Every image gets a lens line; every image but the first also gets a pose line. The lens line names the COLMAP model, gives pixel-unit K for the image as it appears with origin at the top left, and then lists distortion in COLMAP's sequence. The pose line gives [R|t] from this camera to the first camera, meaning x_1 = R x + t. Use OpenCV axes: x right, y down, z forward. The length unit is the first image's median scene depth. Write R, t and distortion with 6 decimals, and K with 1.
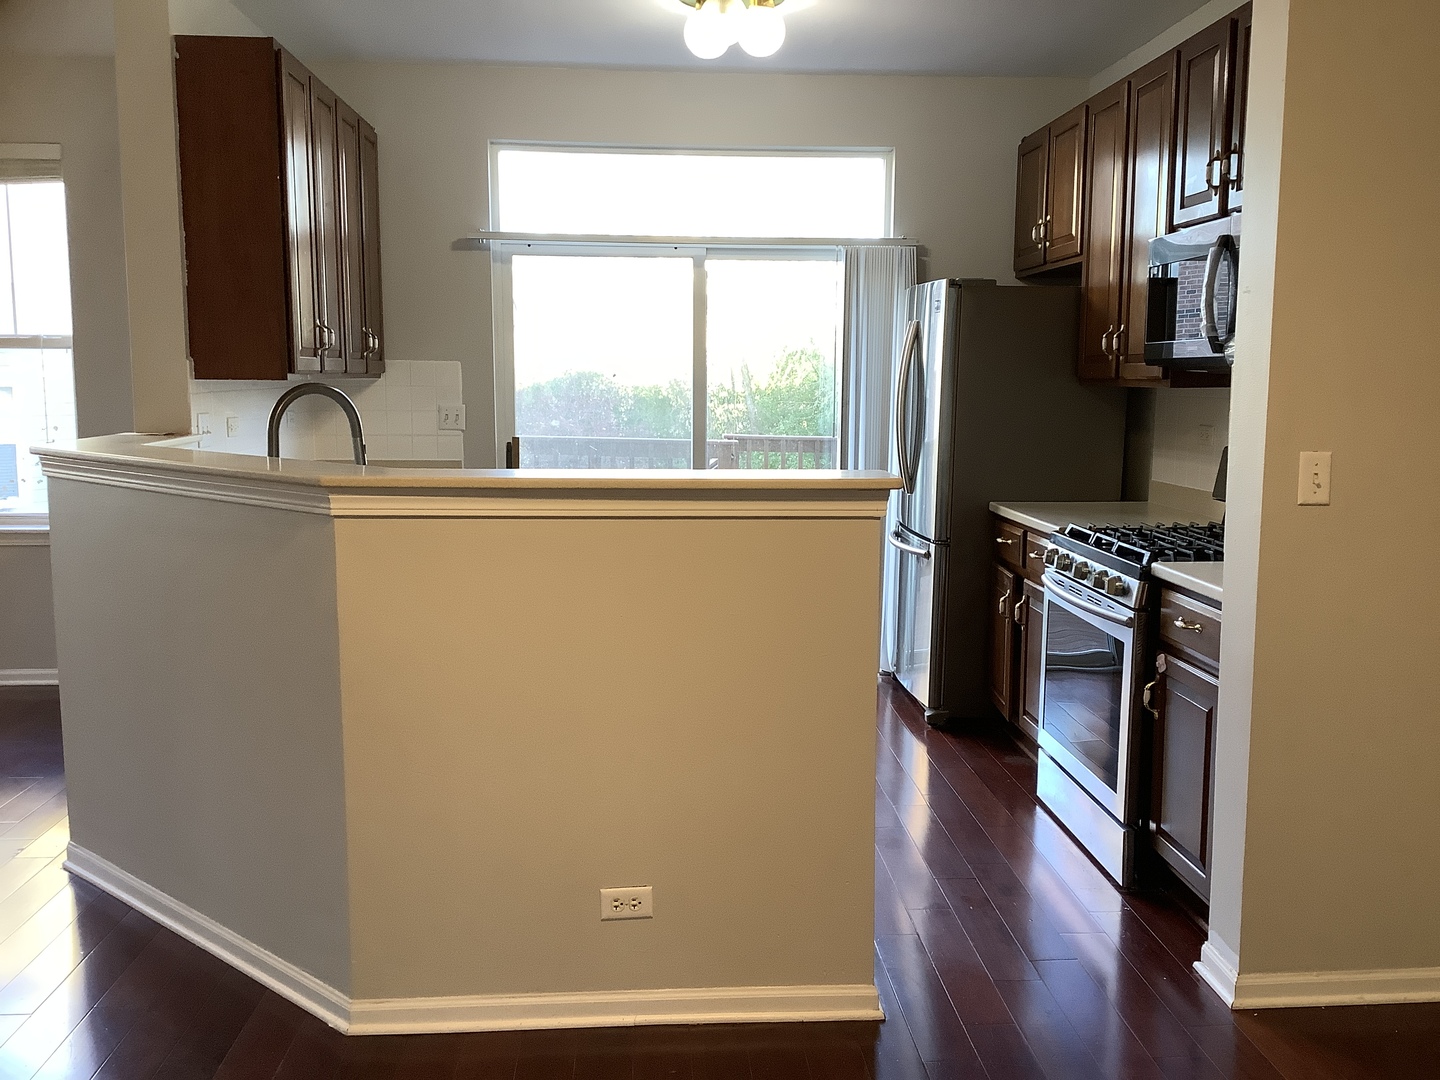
lens RADIAL K [[1317.6, 0, 726.5], [0, 1317.6, 546.4], [0, 0, 1]] dist [0.049490, 0.000000]
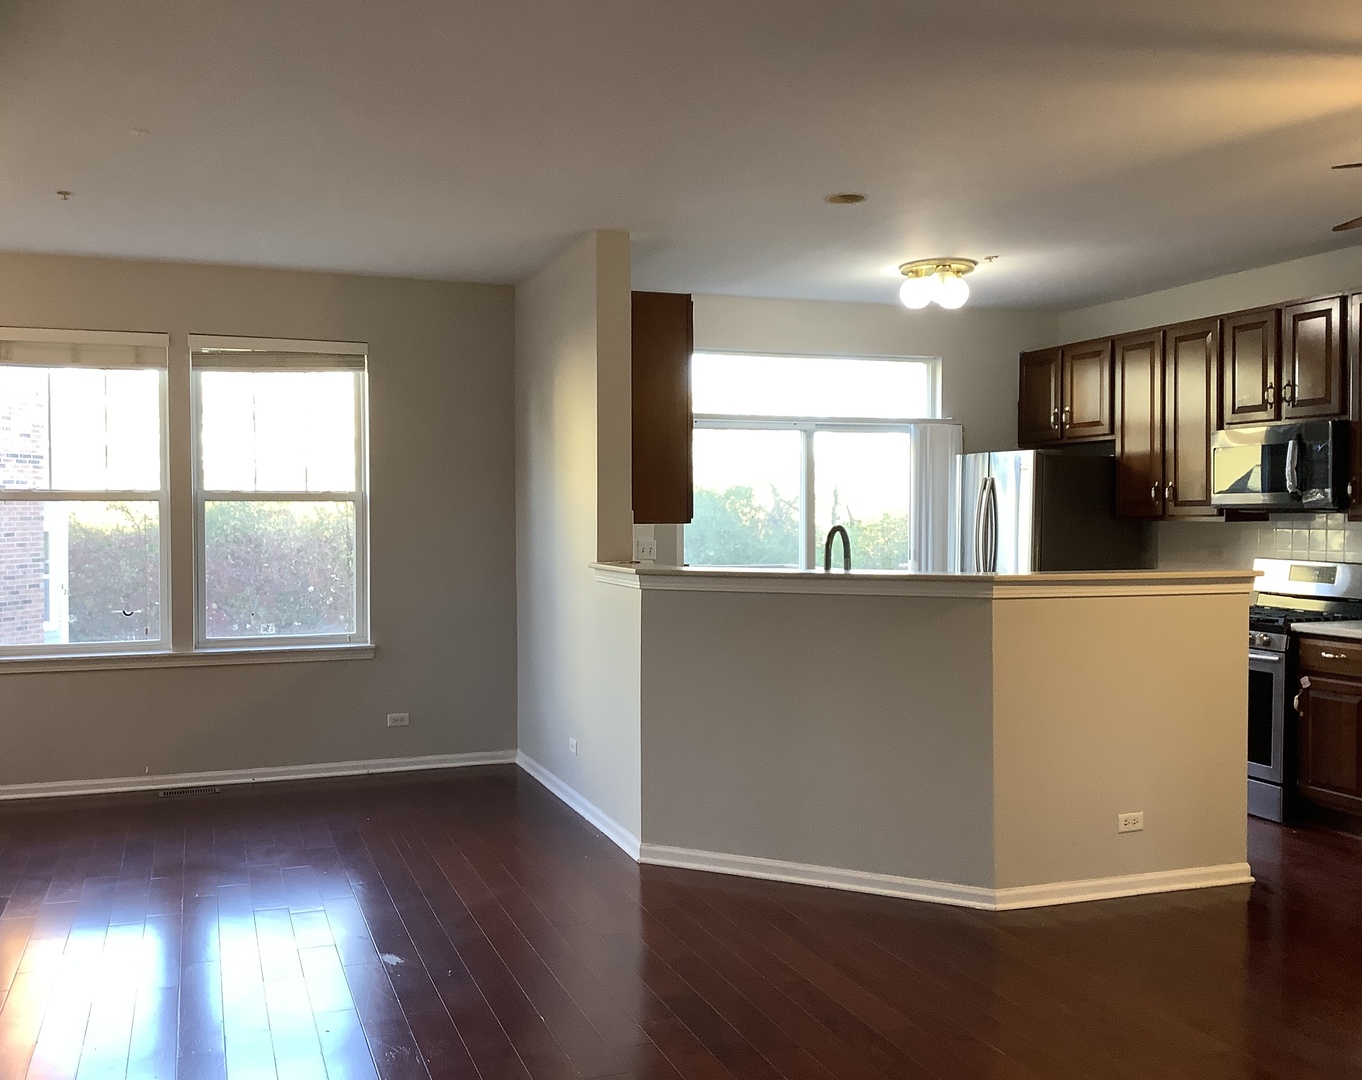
lens RADIAL K [[1311.8, 0, 676.3], [0, 1311.8, 536.1], [0, 0, 1]] dist [0.005235, 0.000000]
pose [[0.964913, -0.014220, 0.262184, -0.550668], [0.043948, 0.993193, -0.107874, 0.030267], [-0.258866, 0.115611, 0.958970, -0.263950]]
